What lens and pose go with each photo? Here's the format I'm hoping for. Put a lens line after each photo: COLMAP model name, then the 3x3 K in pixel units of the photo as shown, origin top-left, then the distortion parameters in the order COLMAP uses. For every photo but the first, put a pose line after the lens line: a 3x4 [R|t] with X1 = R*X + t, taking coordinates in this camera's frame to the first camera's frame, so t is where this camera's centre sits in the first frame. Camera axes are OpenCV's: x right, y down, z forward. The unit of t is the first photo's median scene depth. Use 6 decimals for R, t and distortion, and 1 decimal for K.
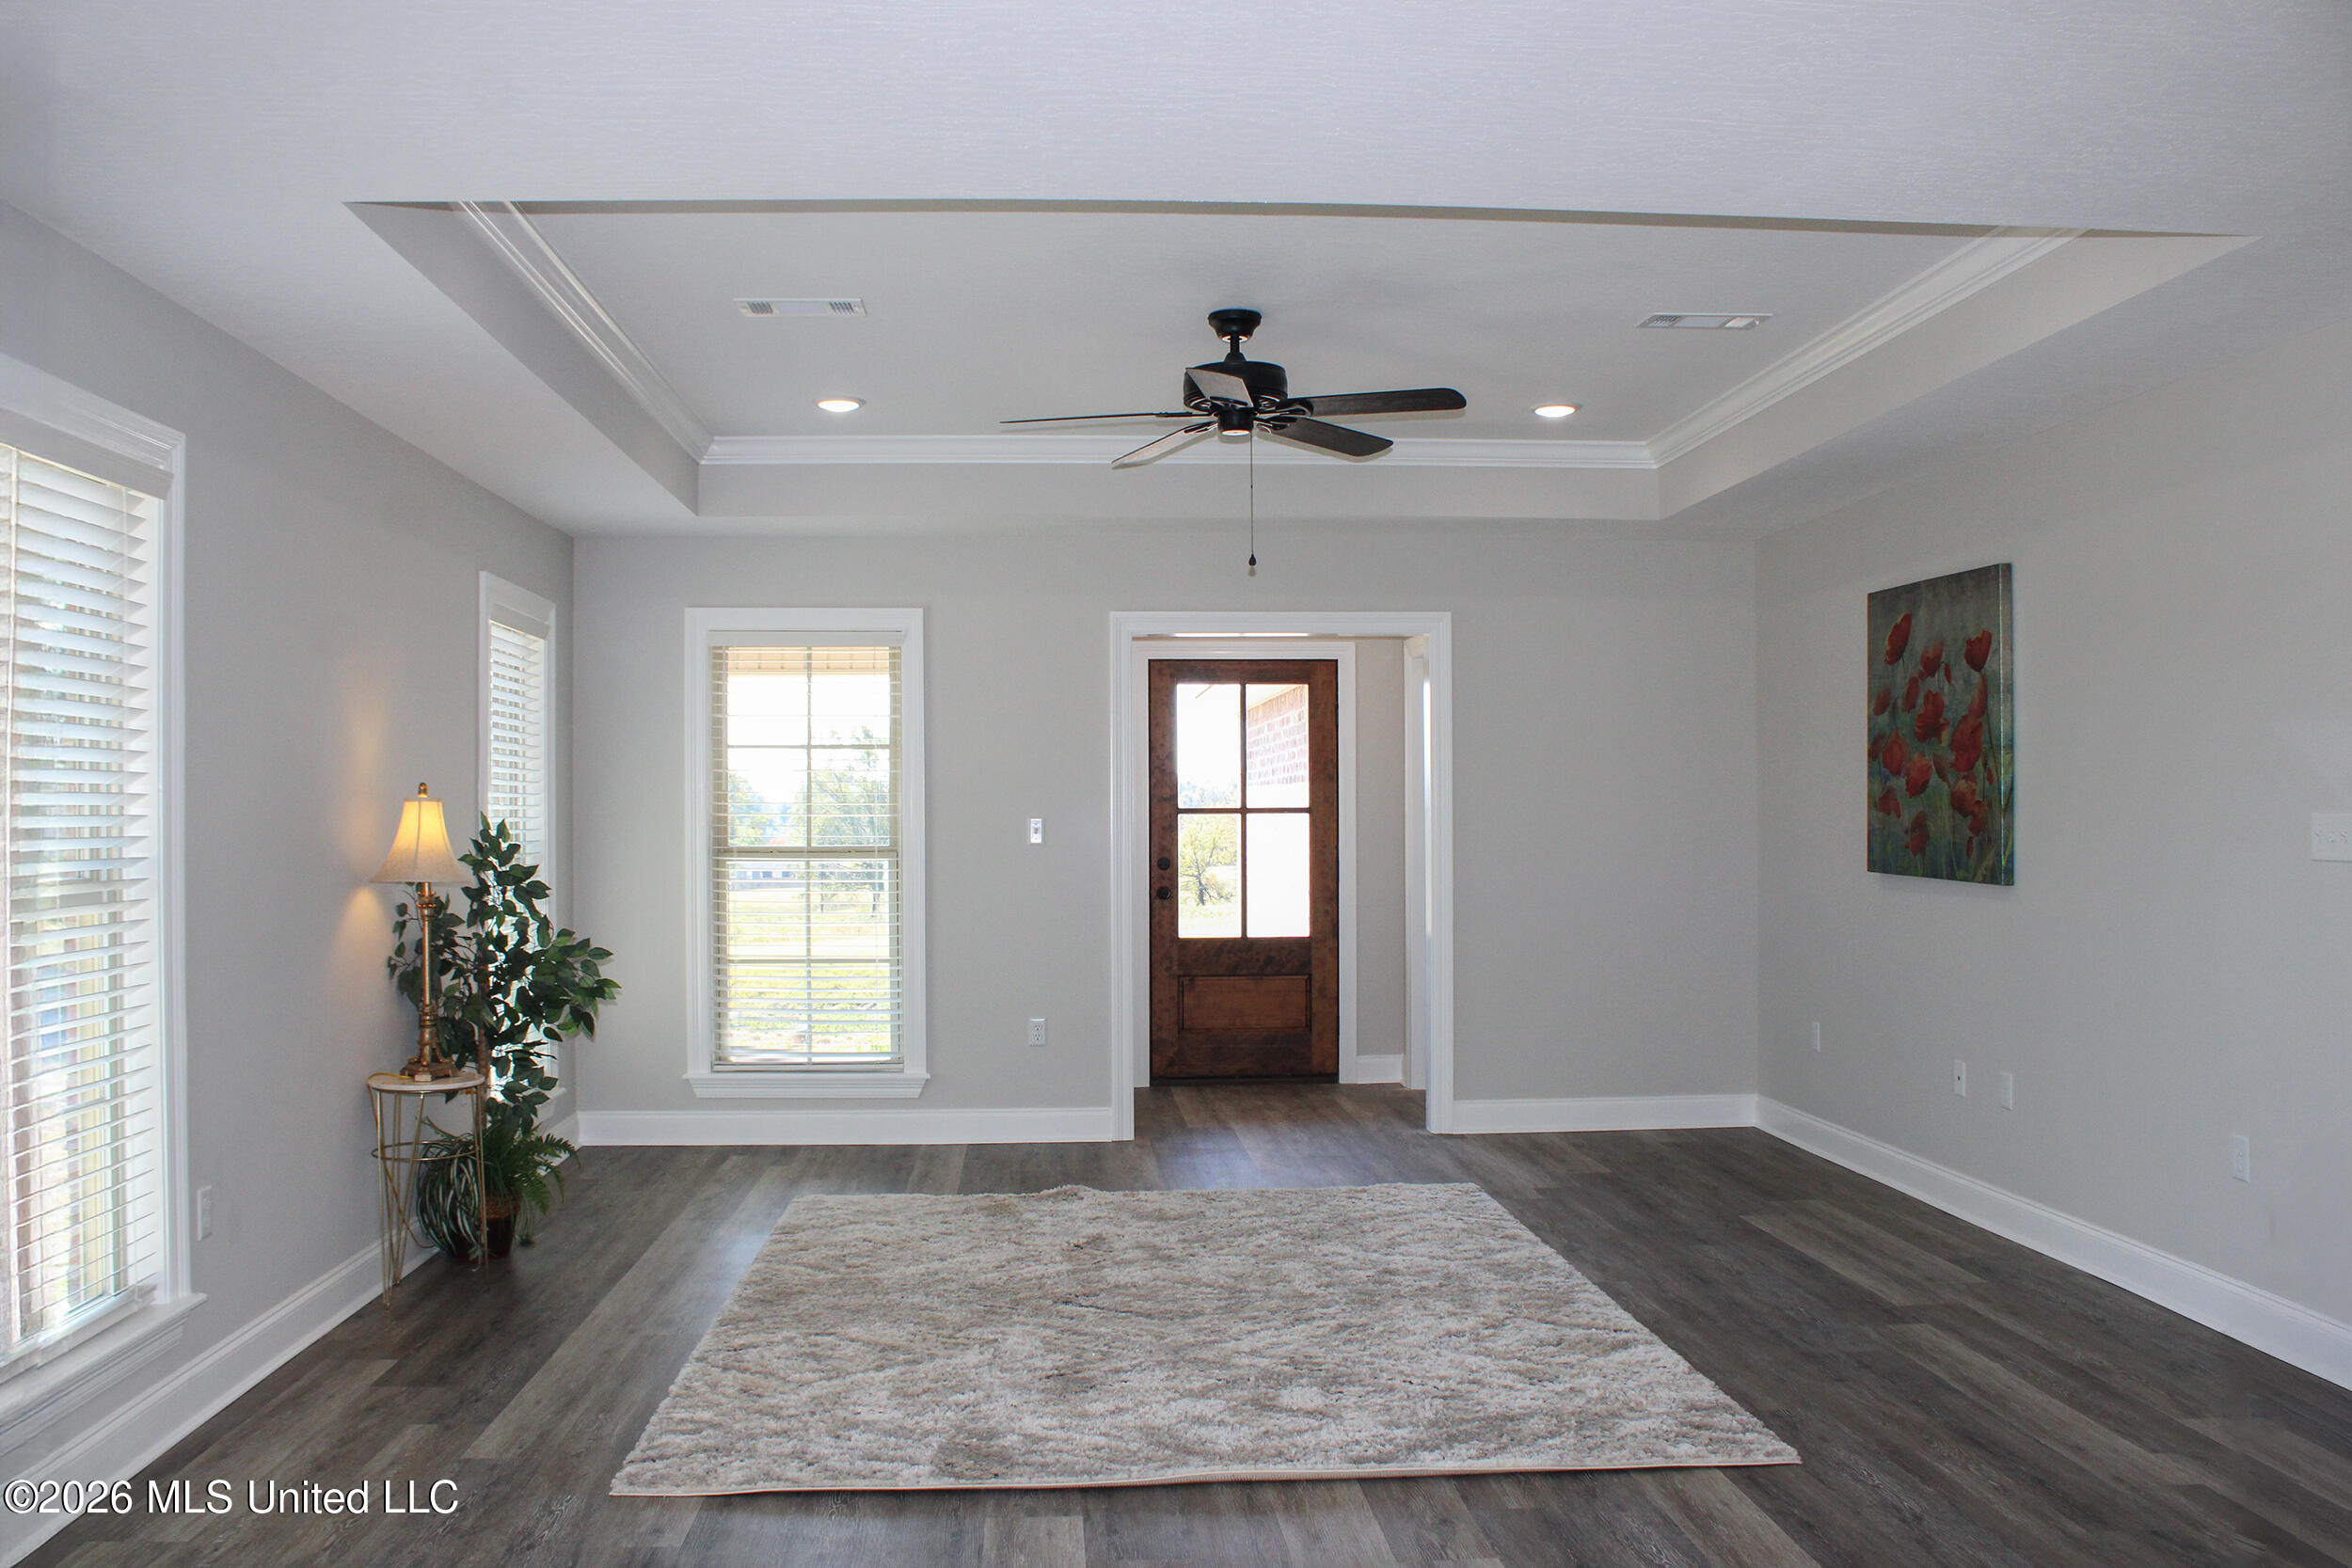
lens RADIAL K [[1981.2, 0, 1180.0], [0, 1981.2, 789.9], [0, 0, 1]] dist [-0.158414, 0.144312]
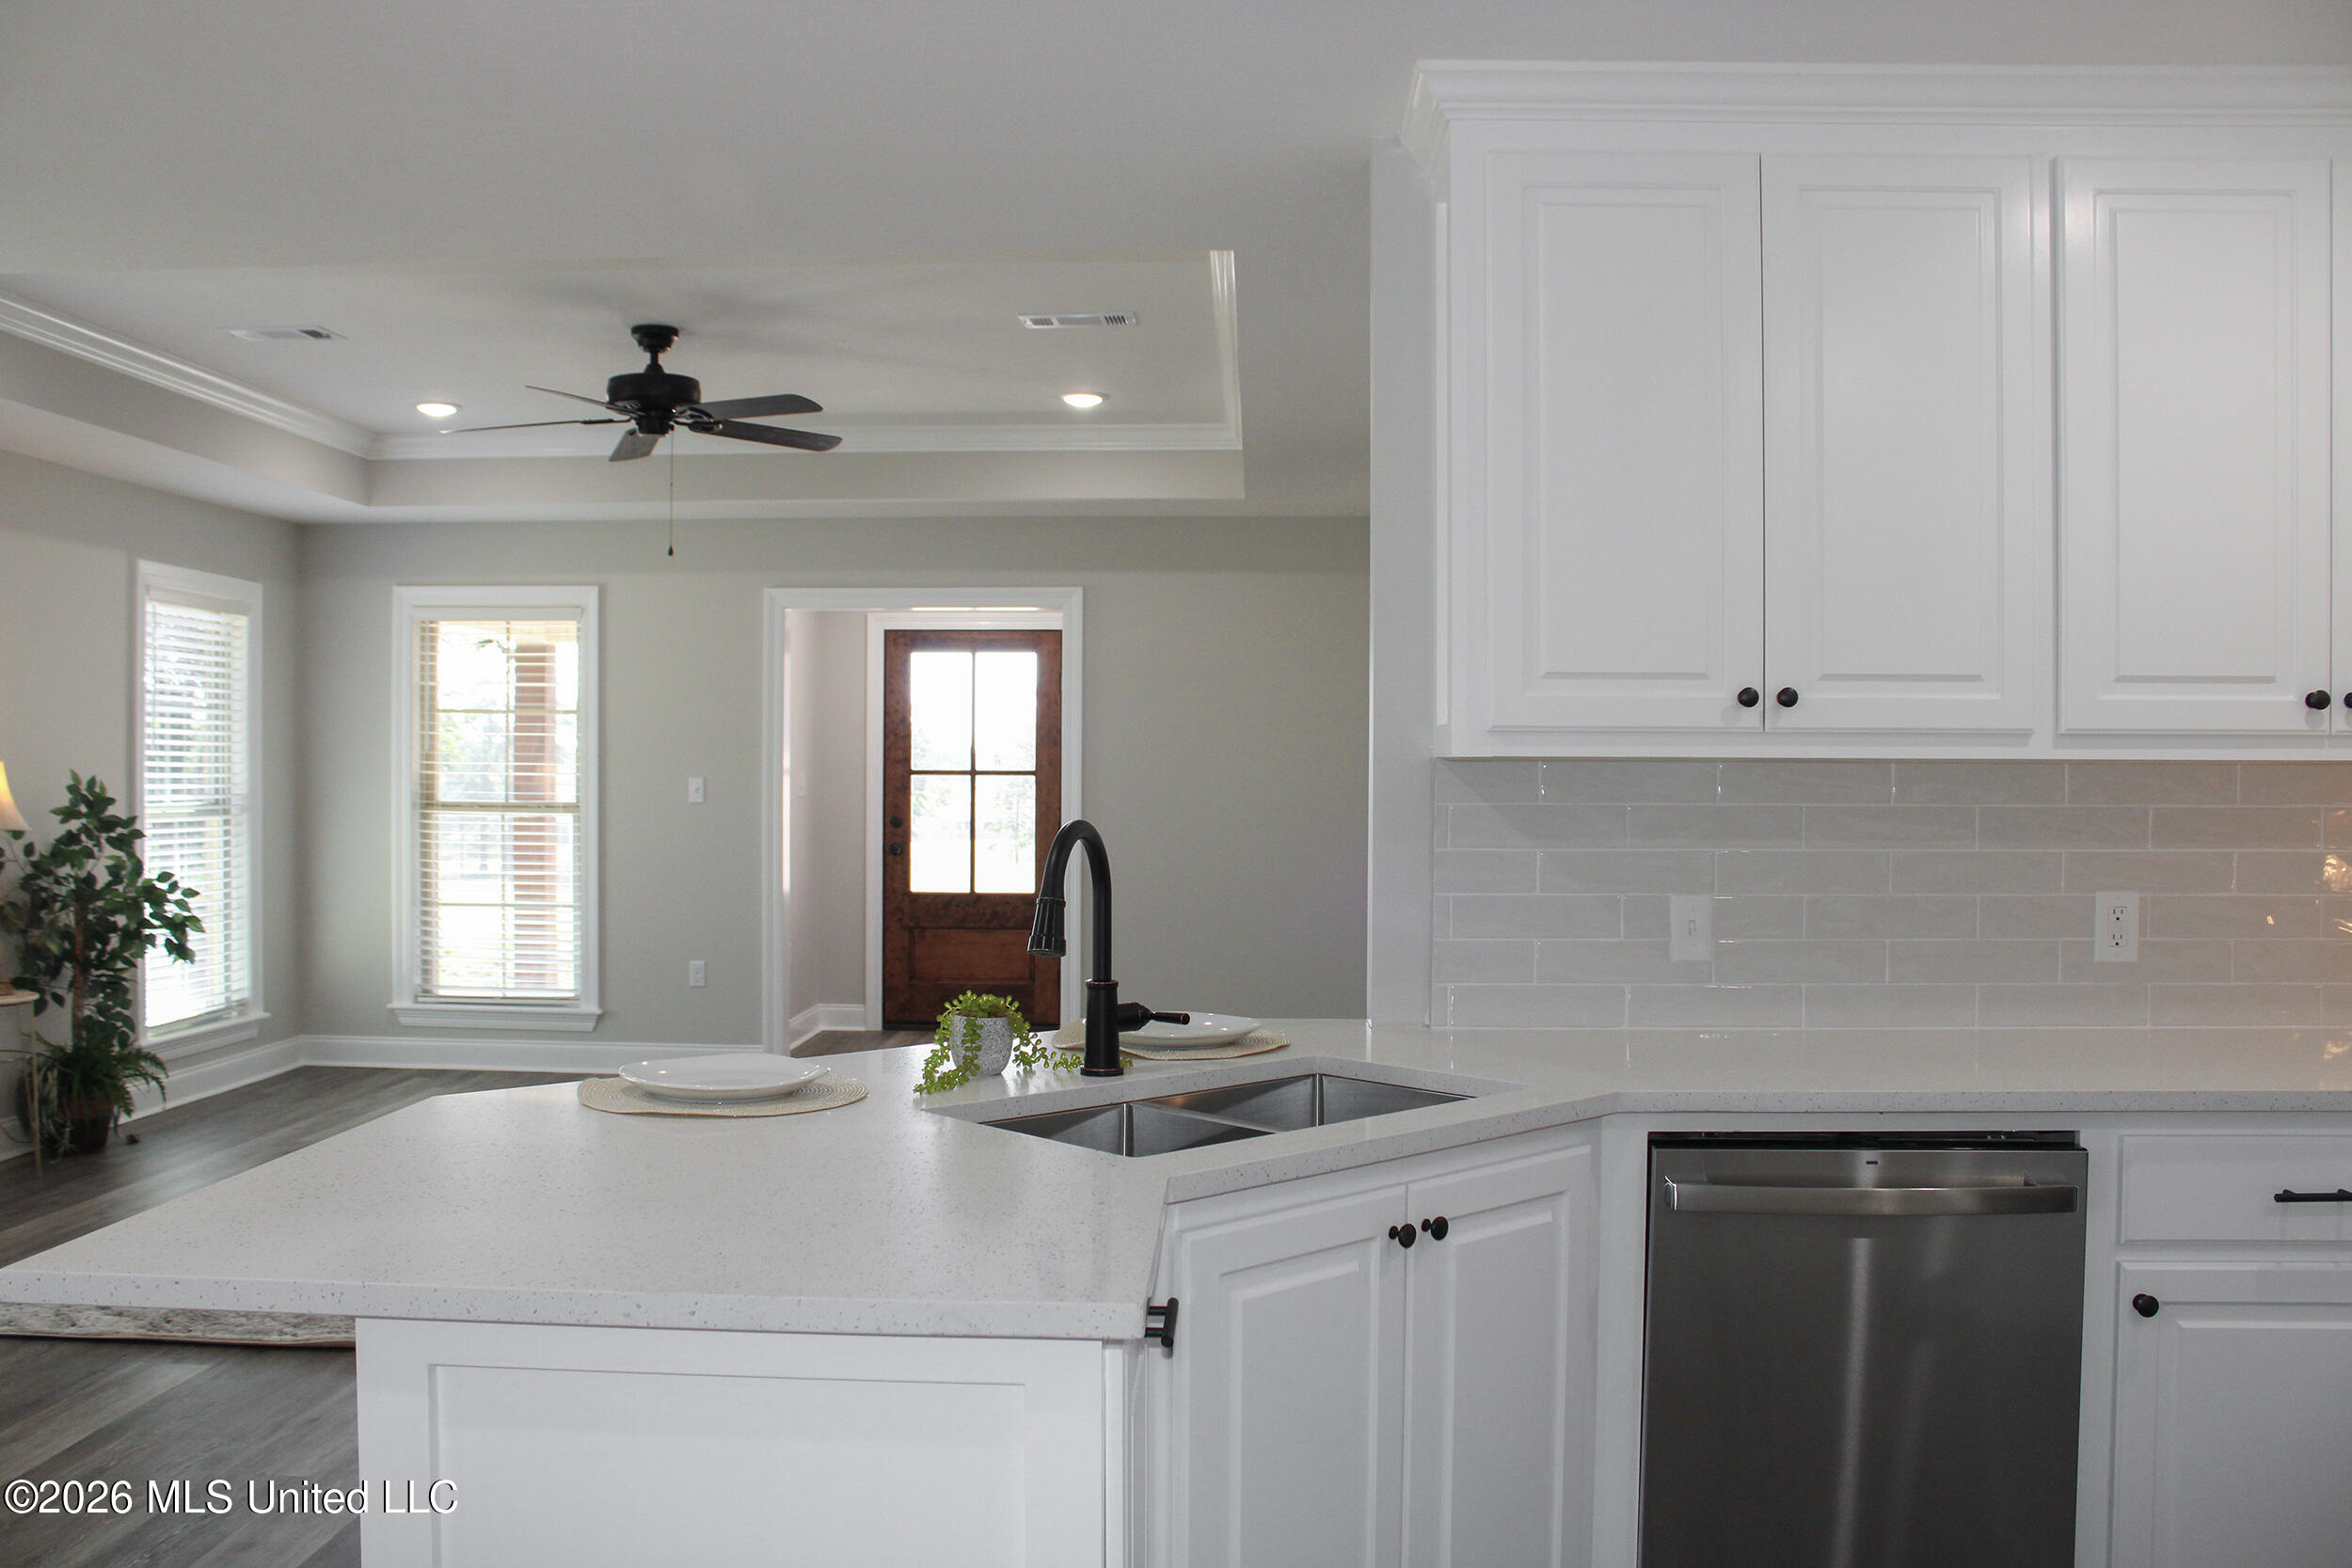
lens RADIAL K [[1981.2, 0, 1159.8], [0, 1981.2, 781.4], [0, 0, 1]] dist [-0.158414, 0.144312]
pose [[0.994120, 0.012069, -0.107611, 0.247338], [-0.010075, 0.999768, 0.019058, -0.006014], [0.107816, -0.017862, 0.994010, -0.039218]]
